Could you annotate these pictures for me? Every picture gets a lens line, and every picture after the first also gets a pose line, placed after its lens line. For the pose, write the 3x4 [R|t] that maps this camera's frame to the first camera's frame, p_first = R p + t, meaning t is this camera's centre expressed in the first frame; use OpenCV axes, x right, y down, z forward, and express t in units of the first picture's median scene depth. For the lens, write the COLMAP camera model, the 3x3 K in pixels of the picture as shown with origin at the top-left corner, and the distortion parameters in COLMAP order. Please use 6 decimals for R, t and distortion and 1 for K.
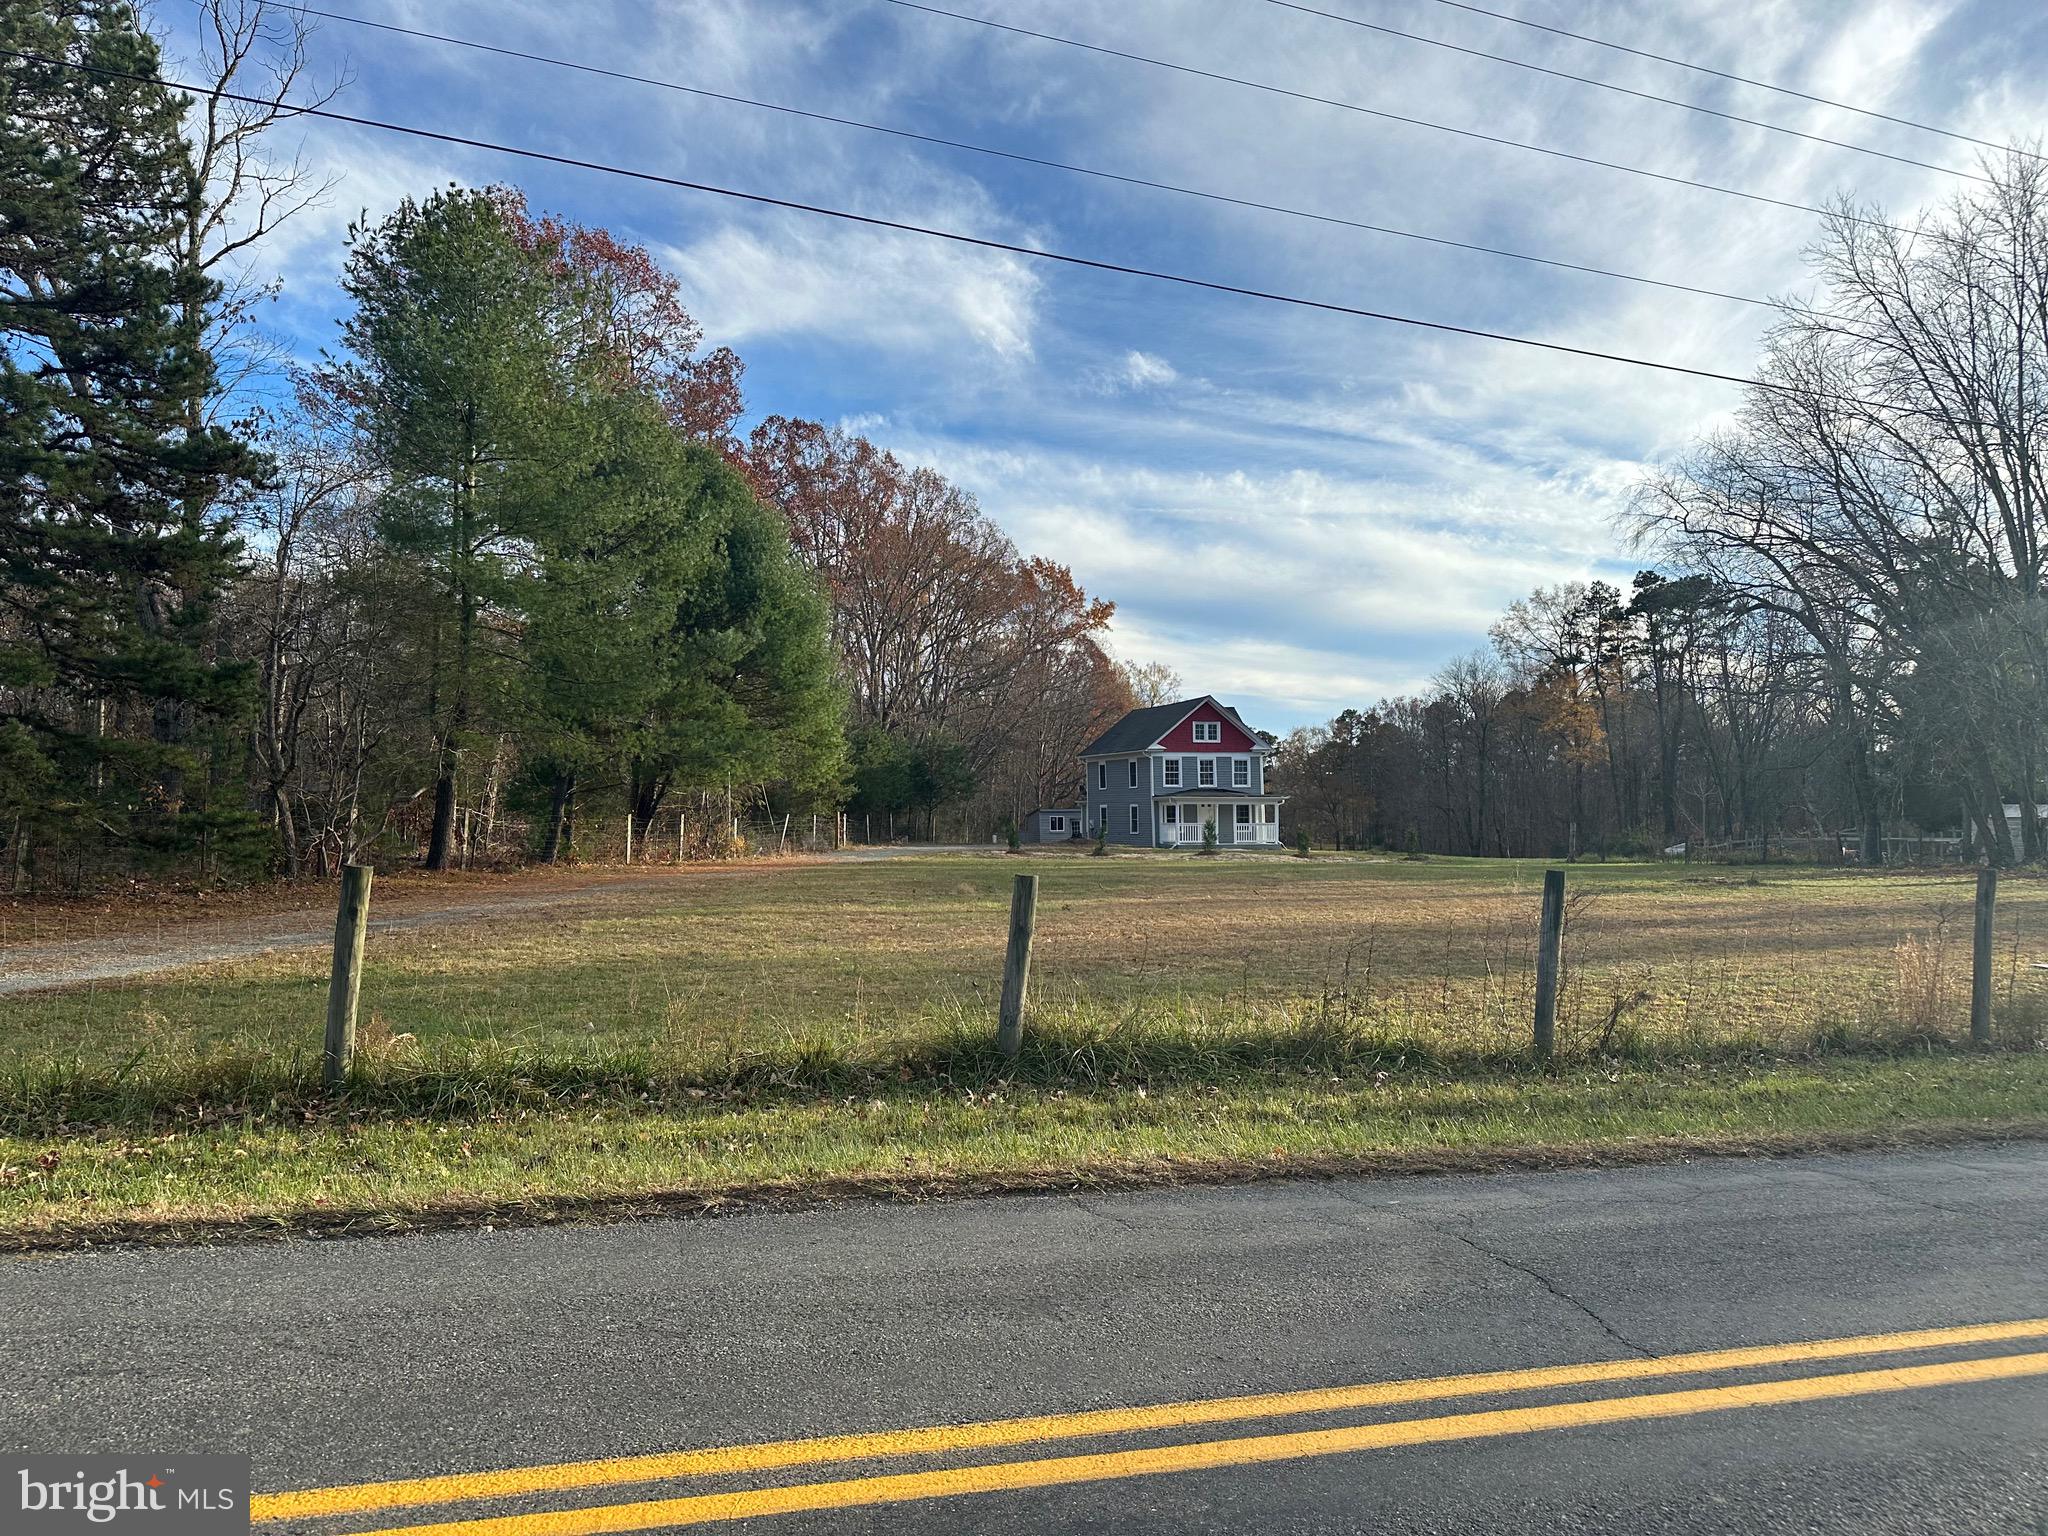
lens RADIAL K [[1407.6, 0, 1024.0], [0, 1407.6, 768.0], [0, 0, 1]] dist [0.111874, -0.185321]
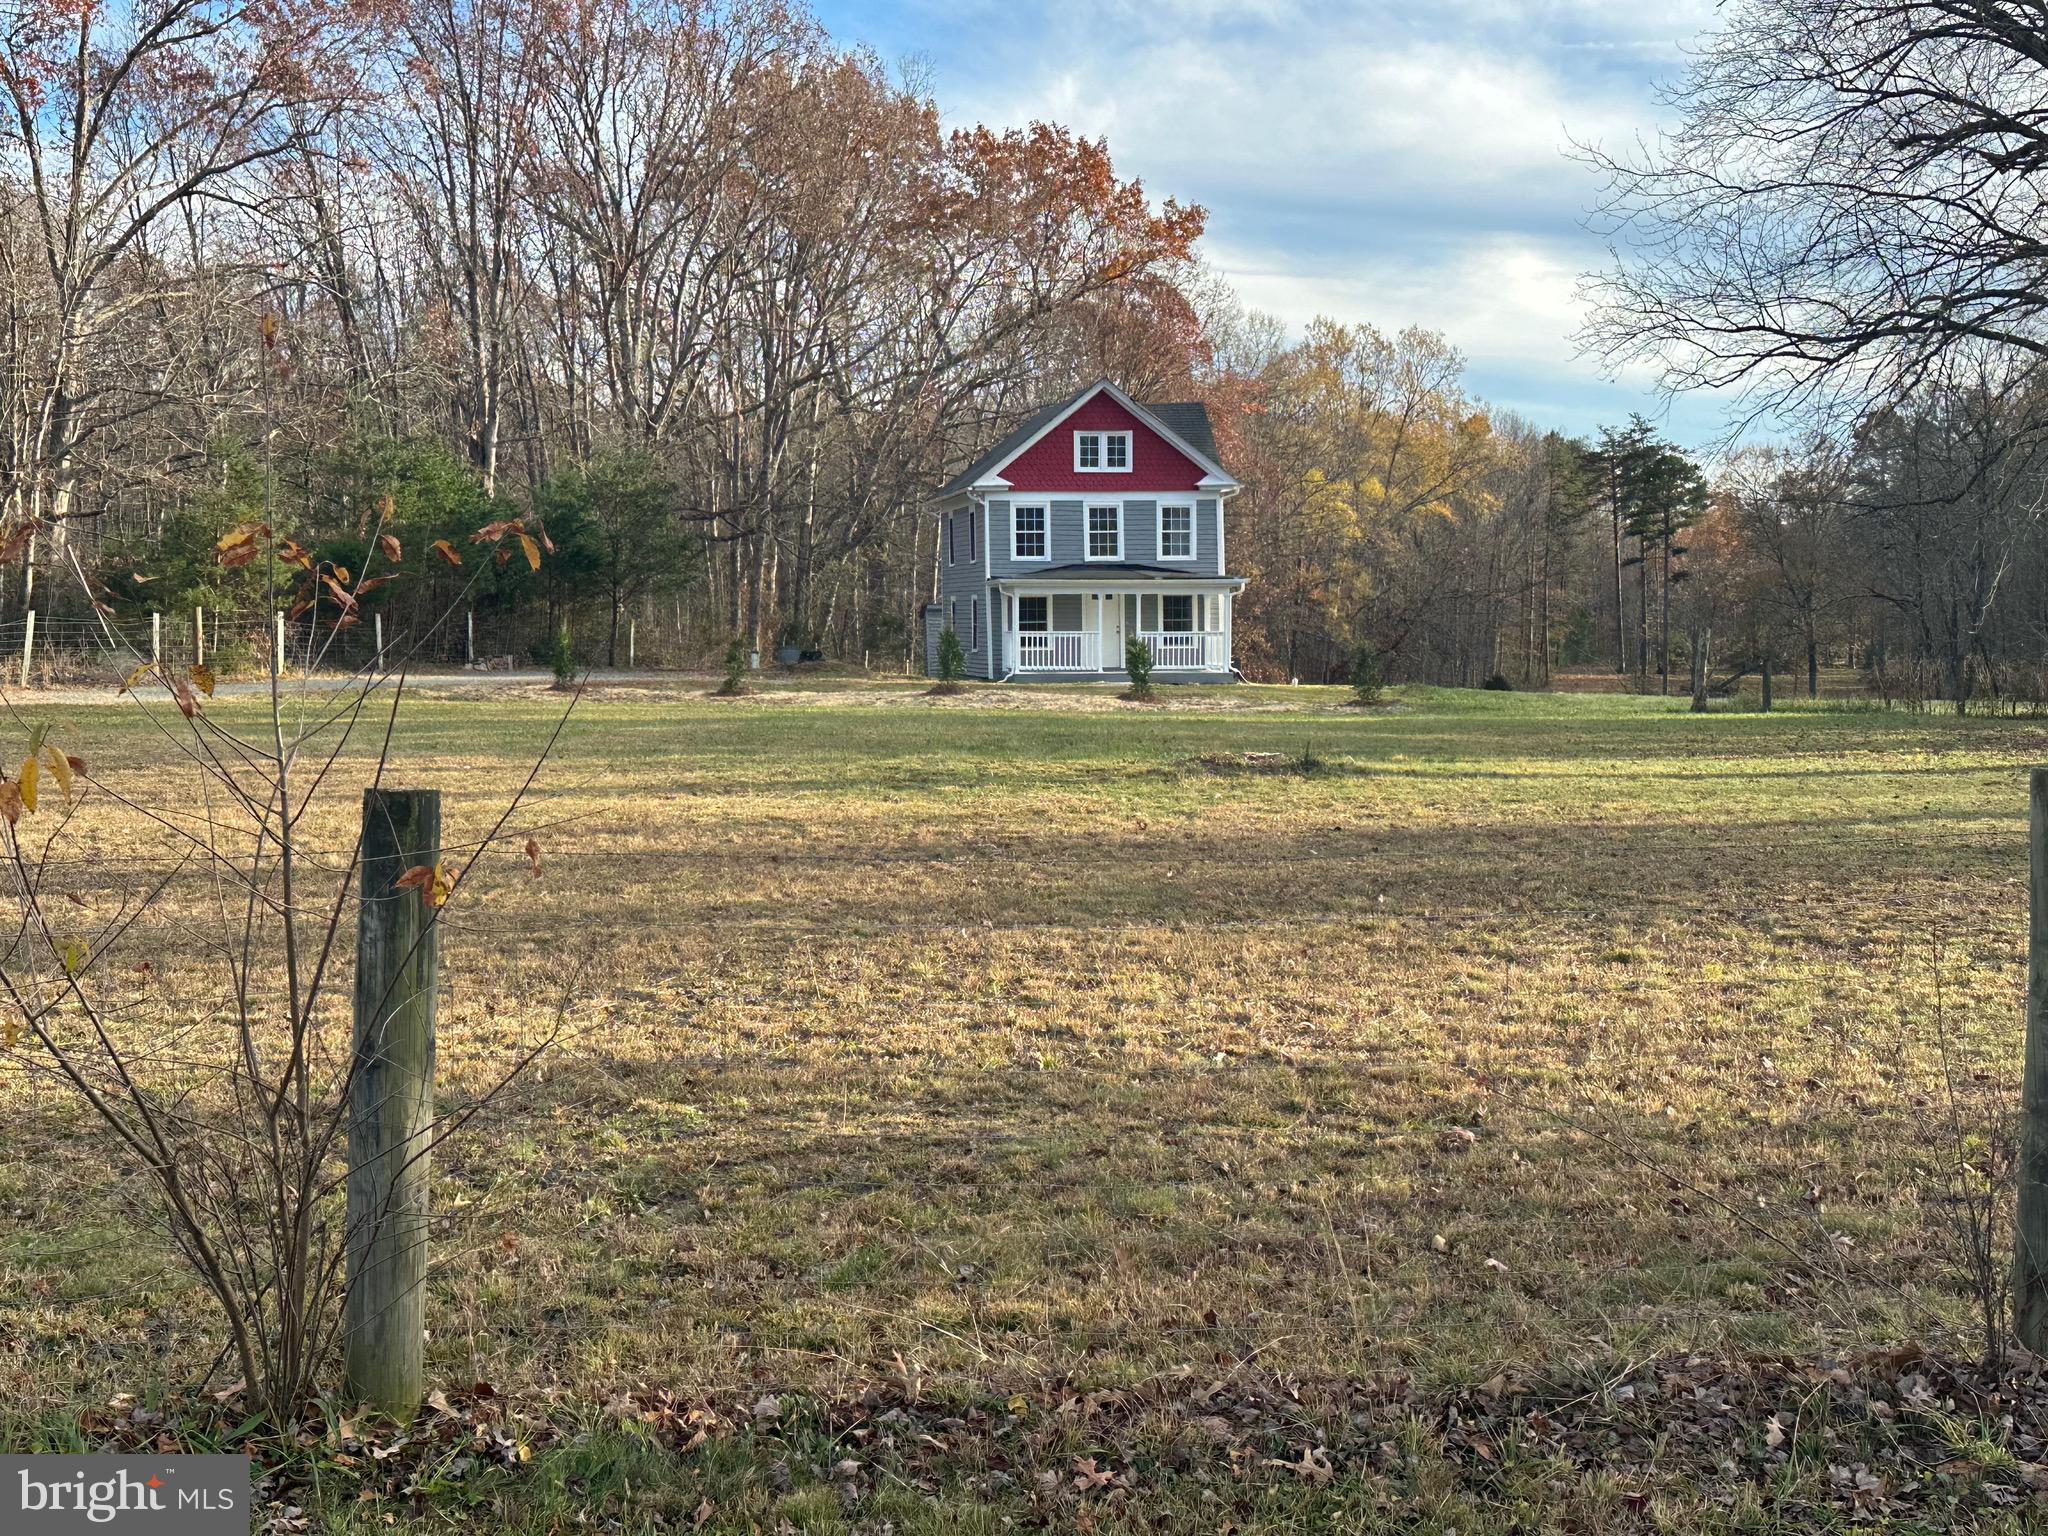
lens RADIAL K [[2413.8, 0, 1024.0], [0, 2413.8, 768.0], [0, 0, 1]] dist [0.153146, -0.002135]
pose [[0.986032, 0.009529, -0.166284, 0.246274], [0.006523, 0.995387, 0.095721, 0.004308], [0.166429, -0.095469, 0.981421, 0.128473]]
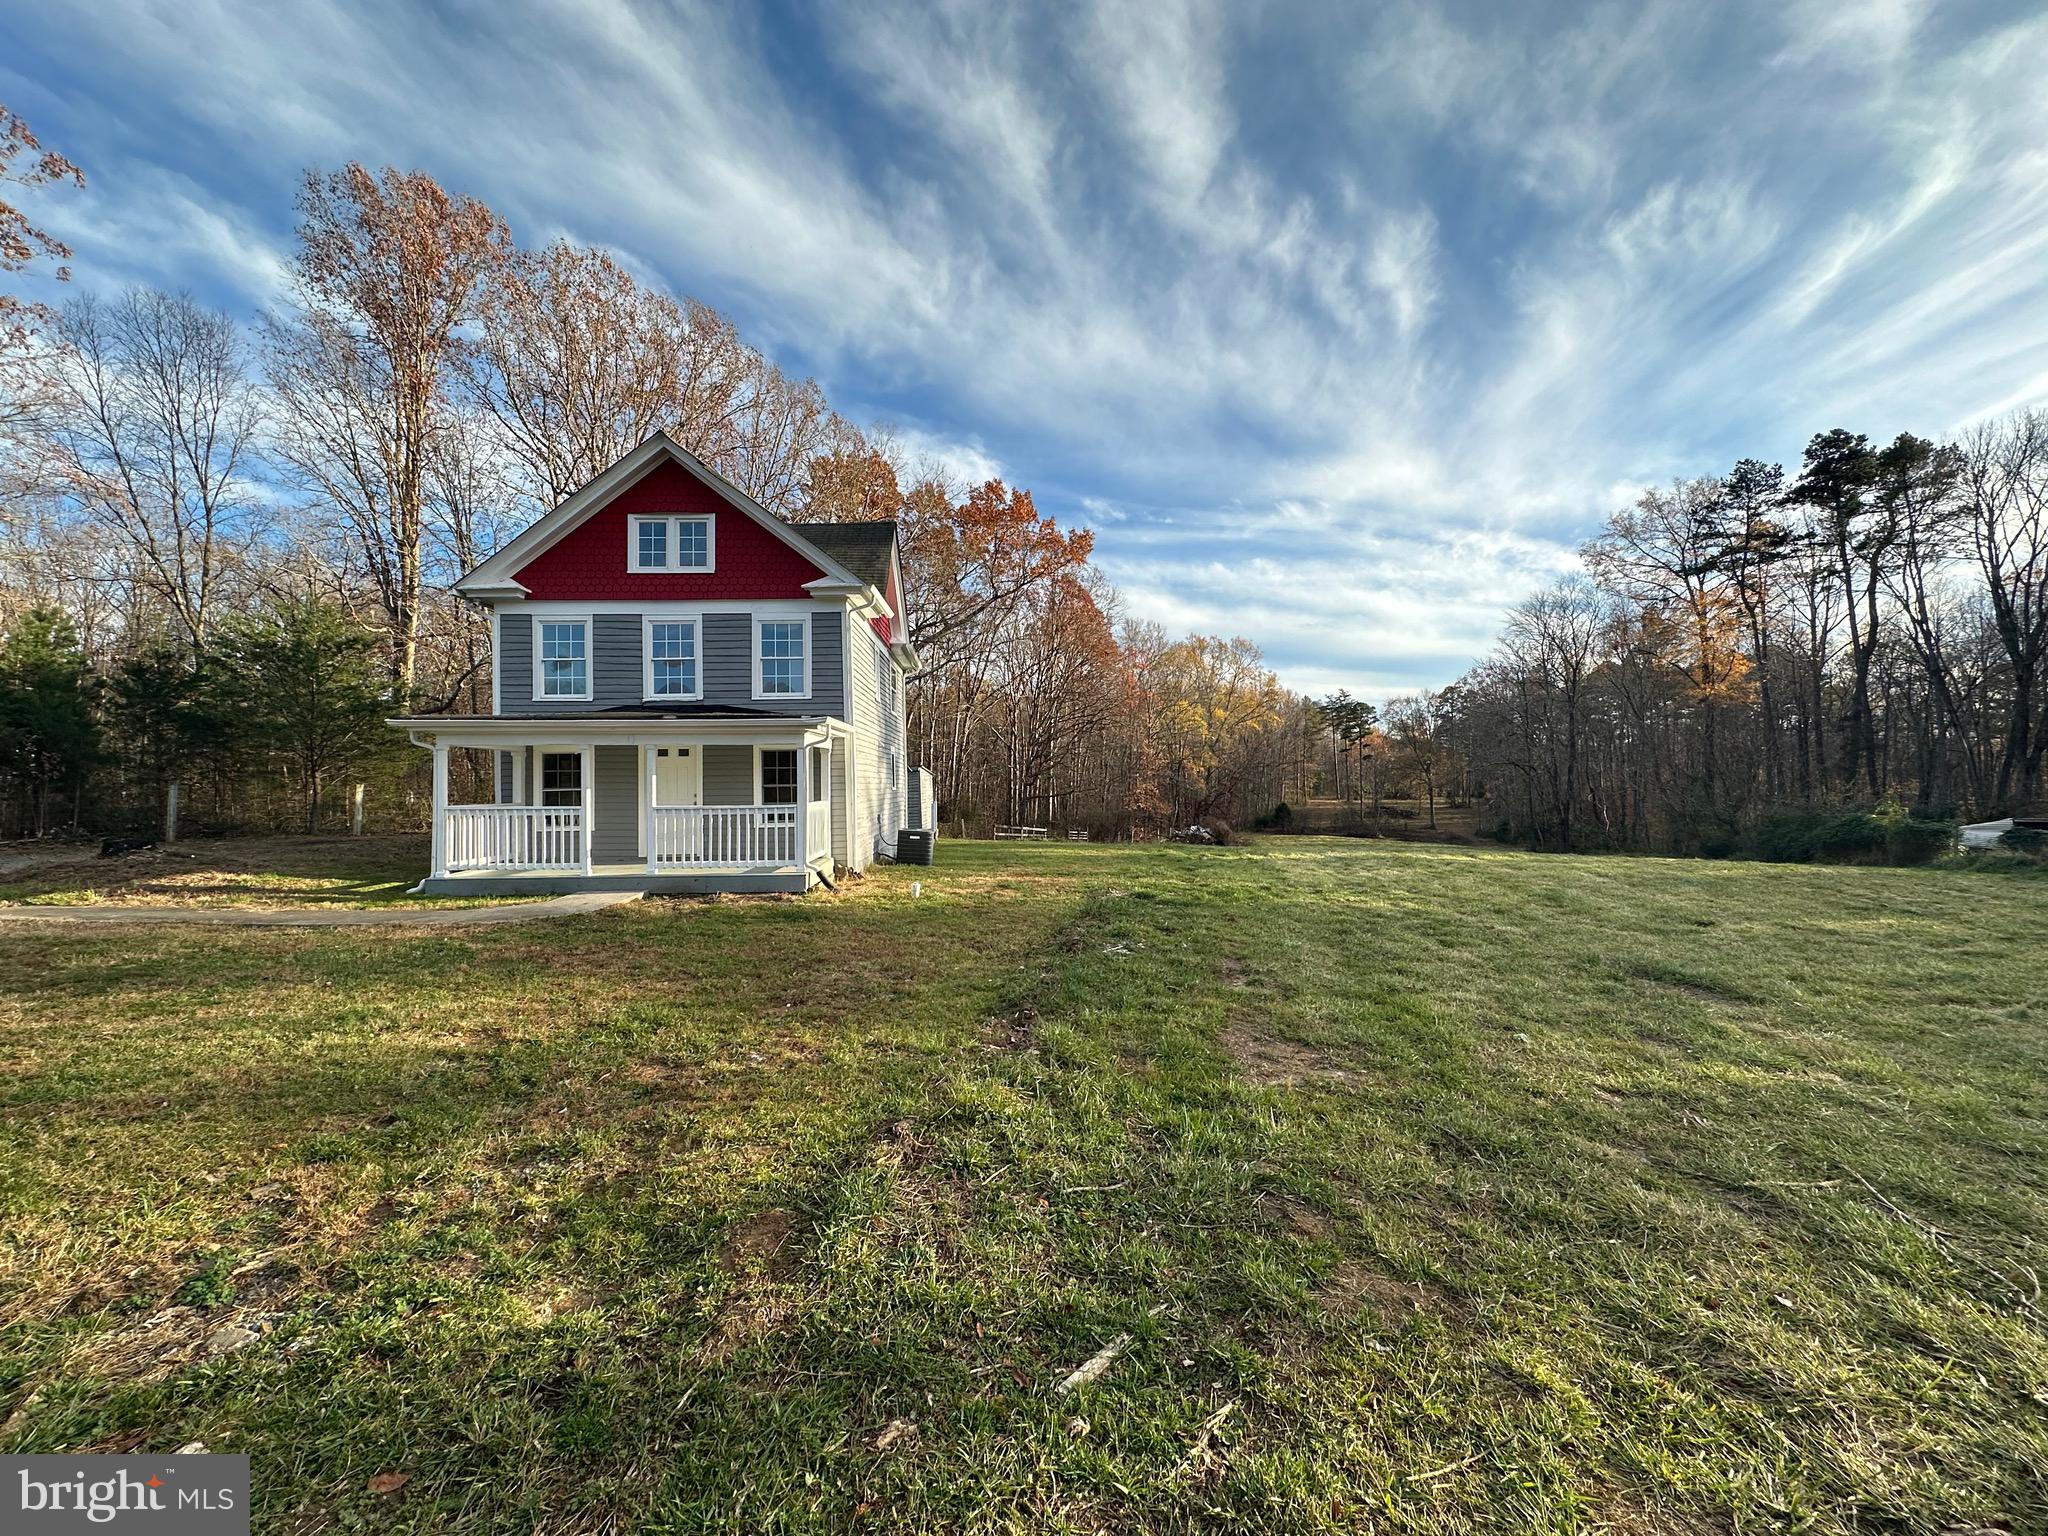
lens RADIAL K [[811.1, 0, 1024.0], [0, 811.1, 768.0], [0, 0, 1]] dist [-0.001184, -0.000173]
pose [[0.958716, -0.011457, -0.284134, 0.269620], [0.018160, 0.999615, 0.020967, 0.027740], [0.283785, -0.025261, 0.958555, 0.825921]]
